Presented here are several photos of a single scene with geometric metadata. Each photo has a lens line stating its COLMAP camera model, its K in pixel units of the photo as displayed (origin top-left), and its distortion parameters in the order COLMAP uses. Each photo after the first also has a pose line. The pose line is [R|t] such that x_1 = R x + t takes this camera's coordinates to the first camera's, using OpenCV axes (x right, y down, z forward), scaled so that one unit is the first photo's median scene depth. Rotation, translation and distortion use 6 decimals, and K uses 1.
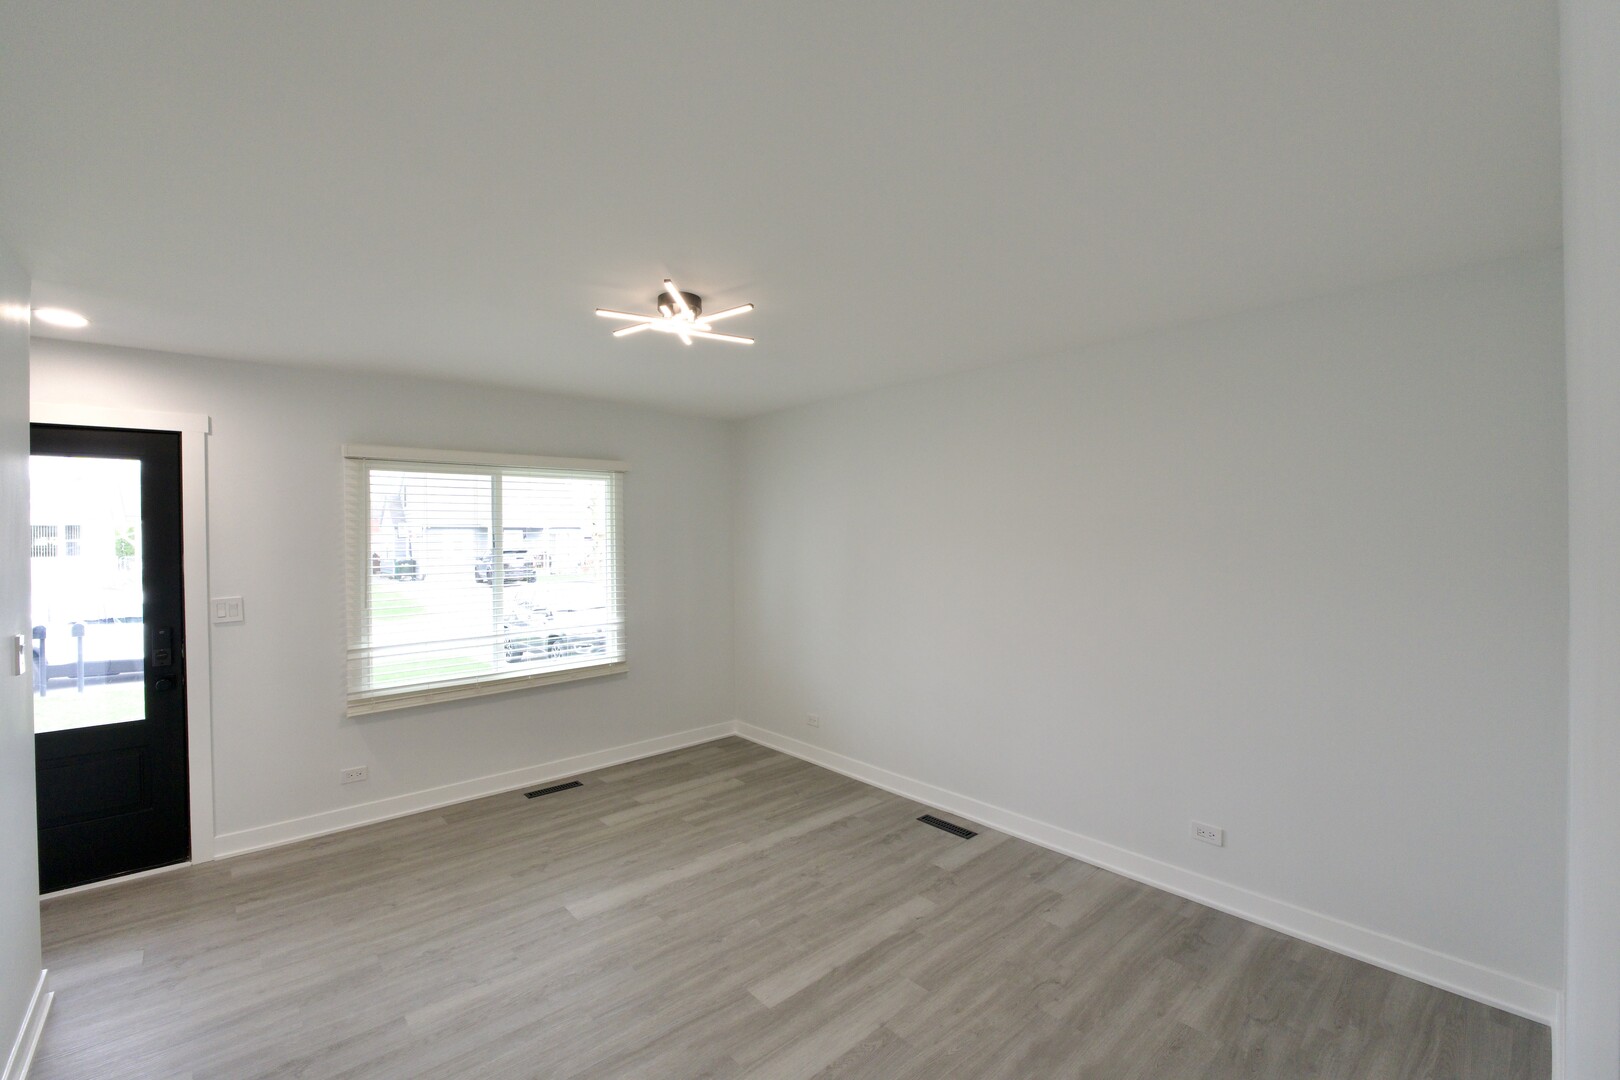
lens RADIAL K [[686.7, 0, 806.3], [0, 686.7, 536.9], [0, 0, 1]] dist [-0.011743, -0.000581]
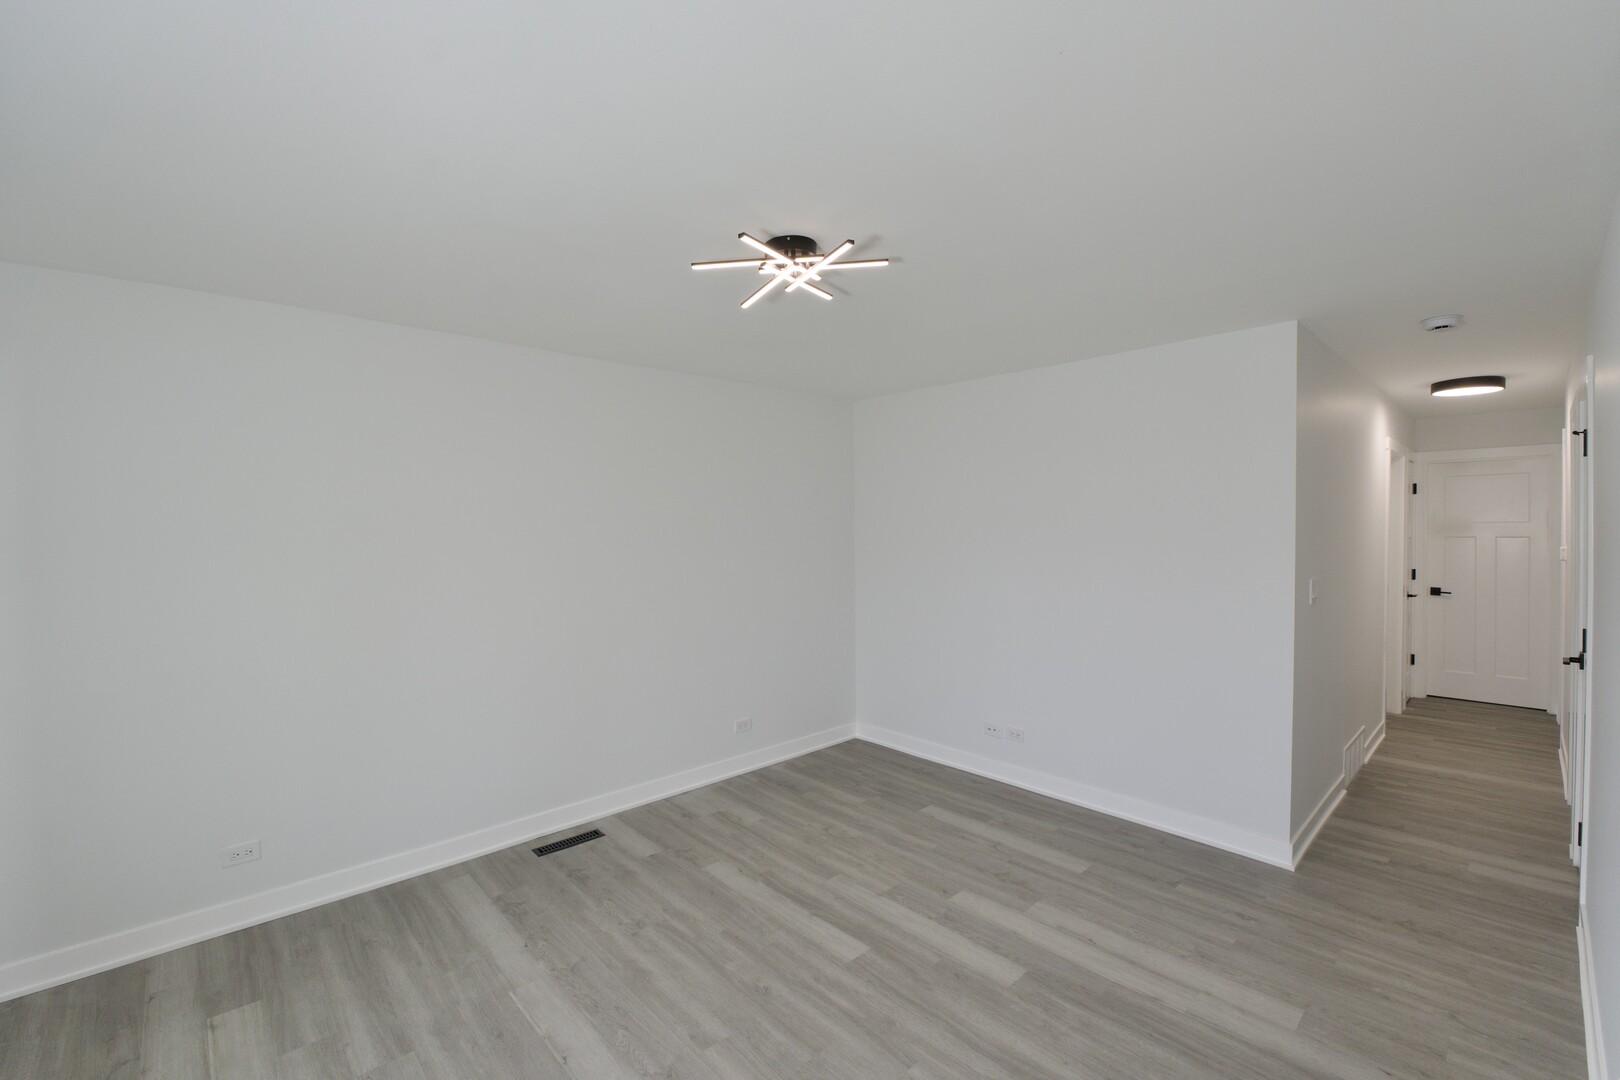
lens RADIAL K [[686.7, 0, 806.3], [0, 686.7, 536.9], [0, 0, 1]] dist [-0.011743, -0.000581]
pose [[-0.019565, -0.008840, 0.999770, -0.886186], [0.012316, 0.999883, 0.009082, 0.009634], [-0.999733, 0.012491, -0.019454, 0.858813]]
